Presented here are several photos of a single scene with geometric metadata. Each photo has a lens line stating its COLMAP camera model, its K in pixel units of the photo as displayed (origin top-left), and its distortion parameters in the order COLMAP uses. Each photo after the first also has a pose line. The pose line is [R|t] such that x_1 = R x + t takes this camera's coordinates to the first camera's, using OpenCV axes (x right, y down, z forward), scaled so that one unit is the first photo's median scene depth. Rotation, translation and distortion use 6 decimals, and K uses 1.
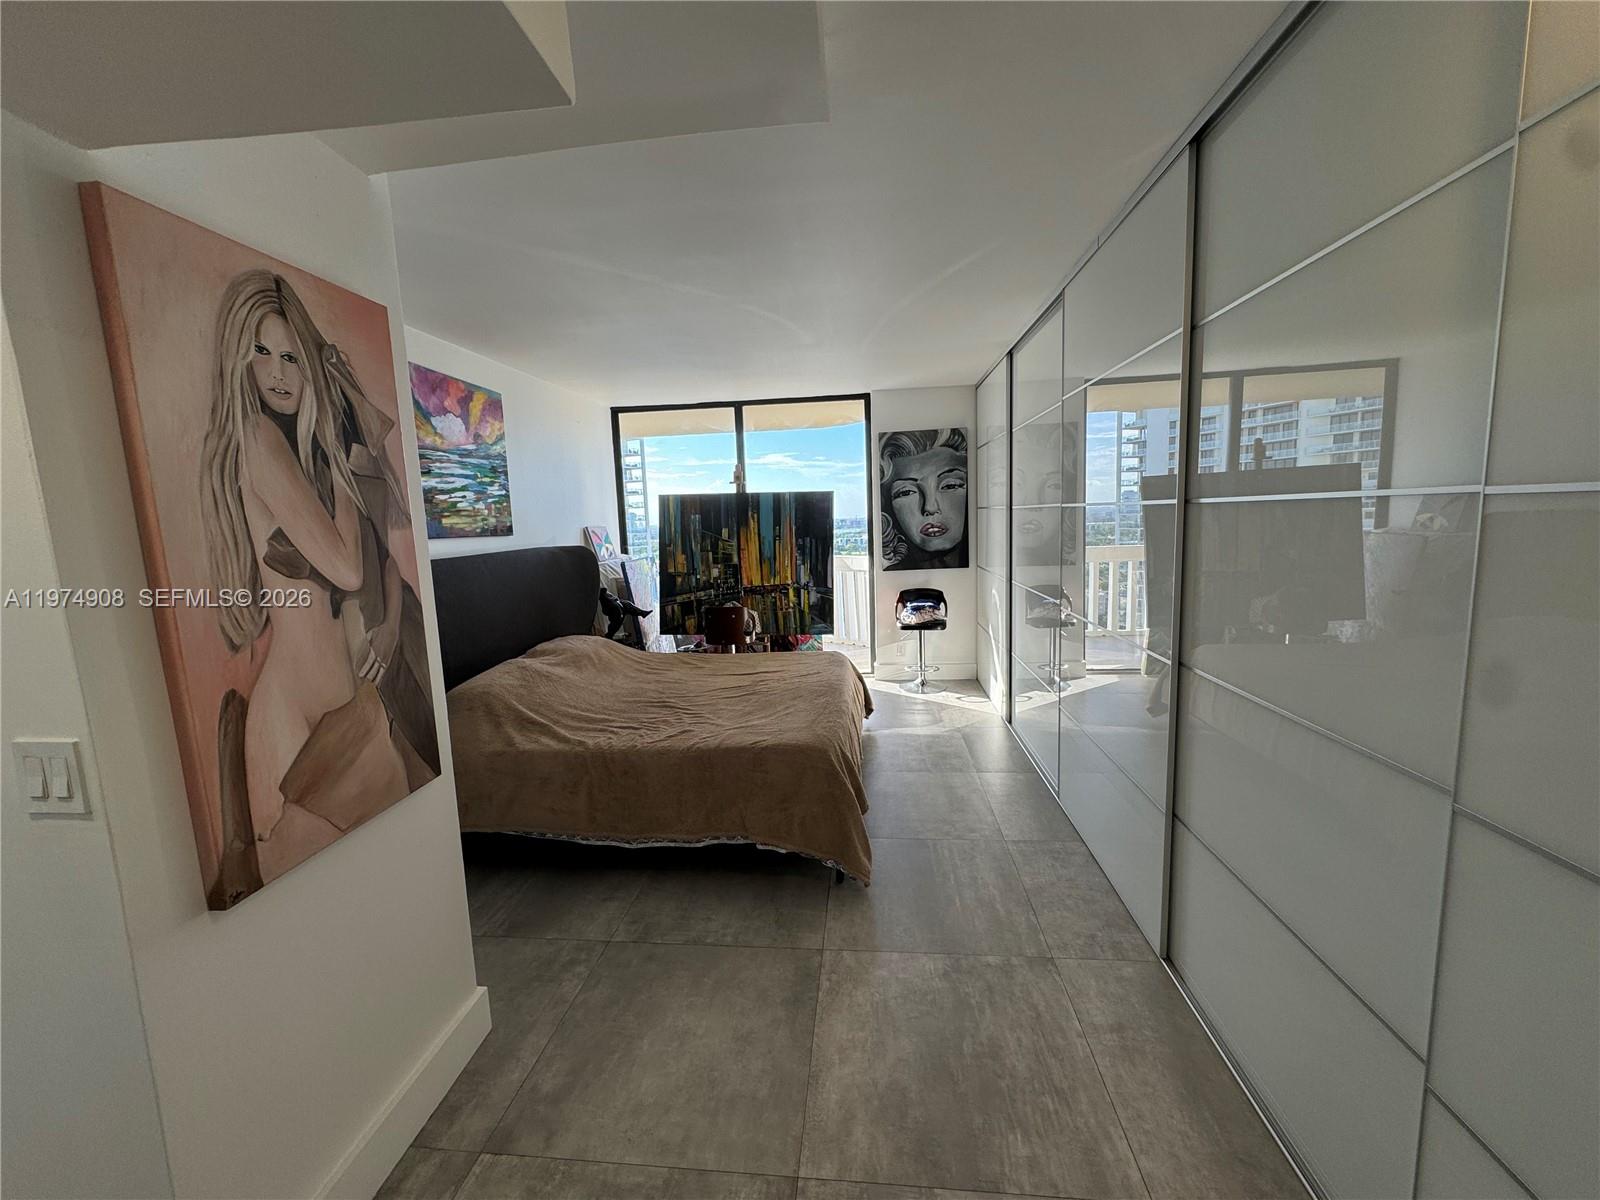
lens RADIAL K [[637.2, 0, 785.3], [0, 637.2, 612.8], [0, 0, 1]] dist [-0.002359, 0.000582]
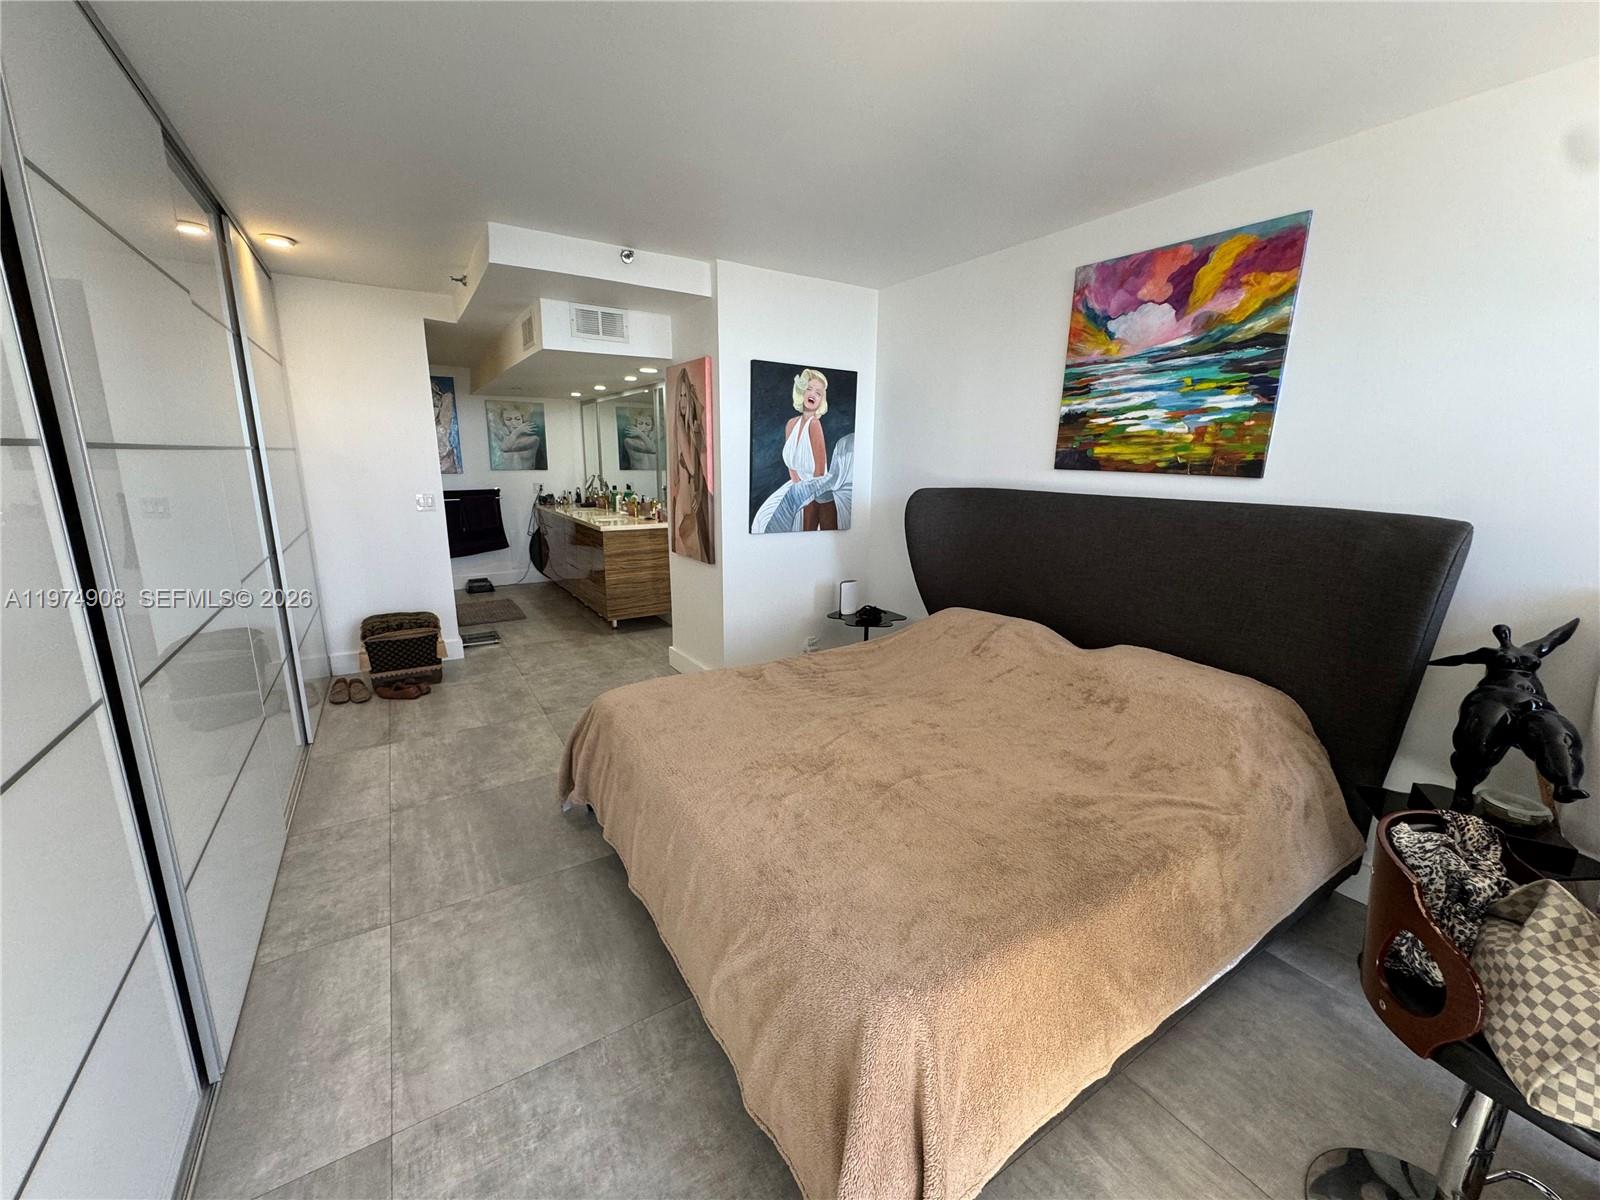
lens RADIAL K [[637.2, 0, 798.9], [0, 637.2, 604.6], [0, 0, 1]] dist [-0.002359, 0.000582]
pose [[-0.771308, 0.167262, -0.614090, 0.299267], [-0.082807, 0.930277, 0.357390, -0.212557], [0.631052, 0.326509, -0.703680, 1.350669]]
